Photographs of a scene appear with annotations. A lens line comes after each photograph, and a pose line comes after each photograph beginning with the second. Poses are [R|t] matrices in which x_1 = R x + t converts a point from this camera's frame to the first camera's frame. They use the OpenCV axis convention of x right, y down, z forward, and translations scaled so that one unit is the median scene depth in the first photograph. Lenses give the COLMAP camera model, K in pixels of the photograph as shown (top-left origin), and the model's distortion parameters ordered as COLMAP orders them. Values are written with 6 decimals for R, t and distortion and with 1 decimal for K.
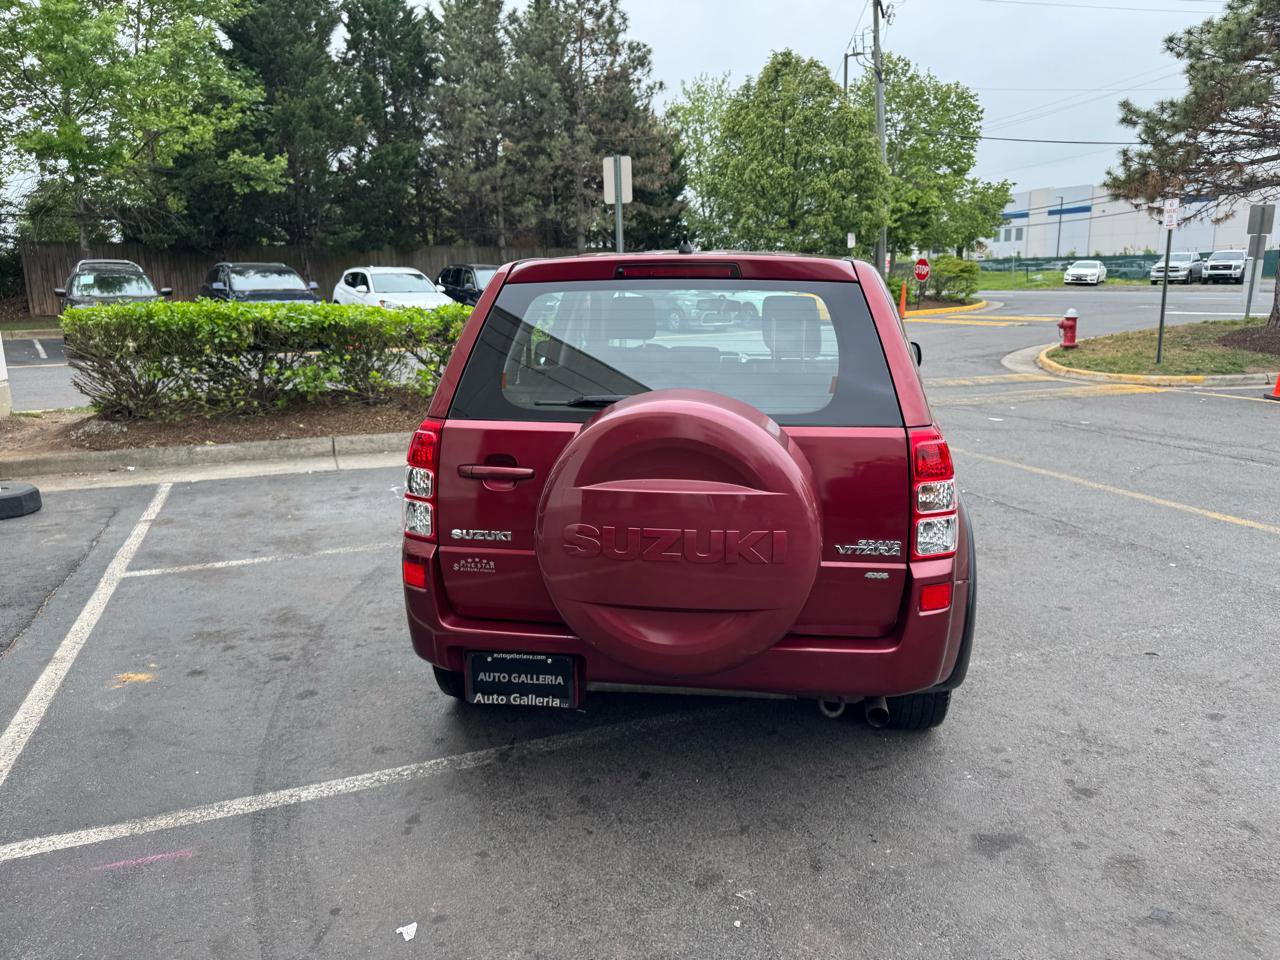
lens RADIAL K [[891.6, 0, 651.2], [0, 891.6, 493.7], [0, 0, 1]] dist [0.061267, -0.087239]
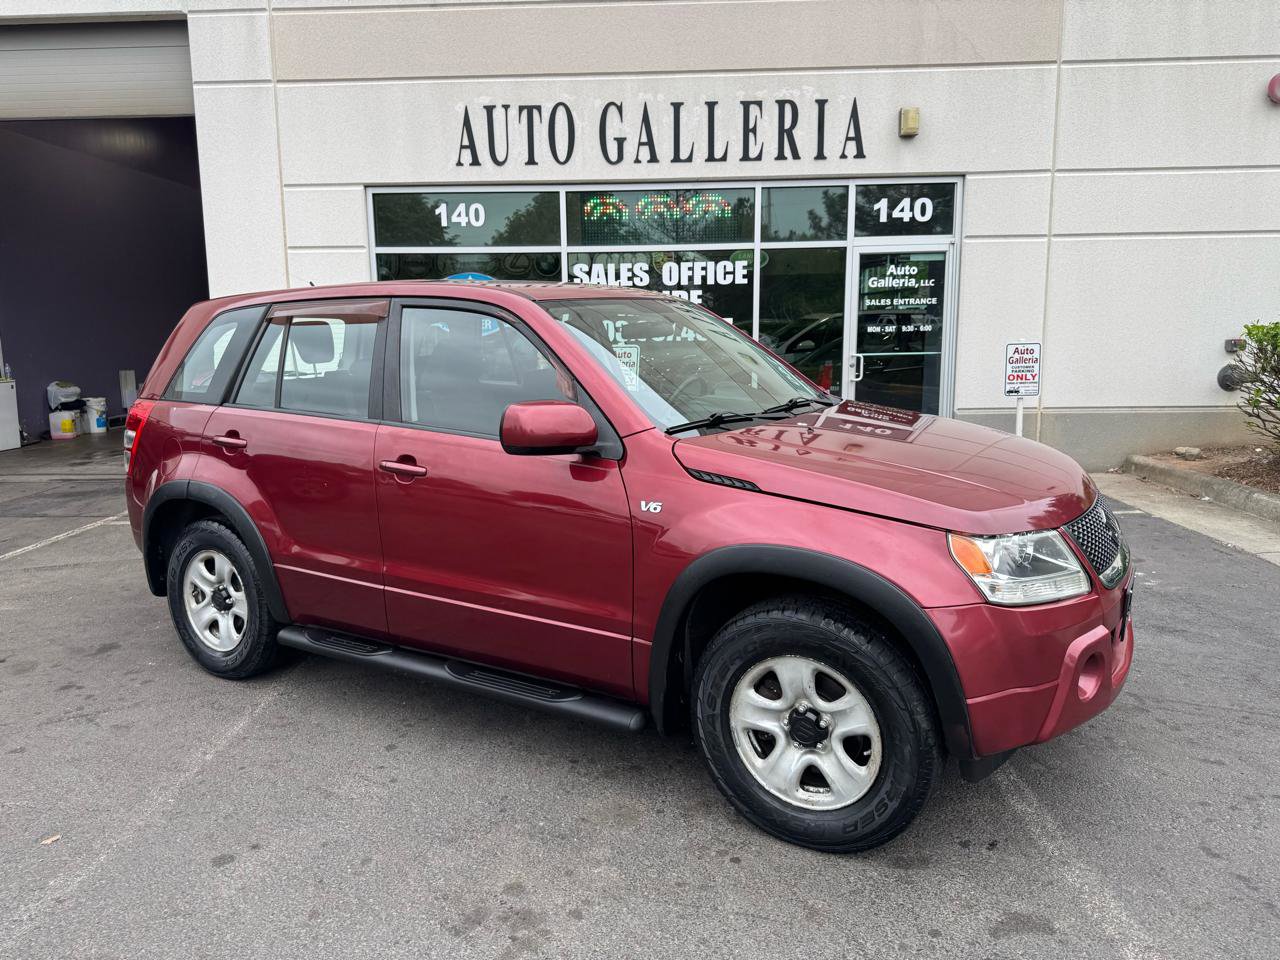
lens RADIAL K [[892.2, 0, 634.7], [0, 892.2, 476.4], [0, 0, 1]] dist [0.125779, -0.216653]
pose [[-0.404029, 0.163588, -0.900000, 0.164357], [-0.184001, 0.949235, 0.255139, -0.060112], [0.896049, 0.268684, -0.353418, 0.271502]]
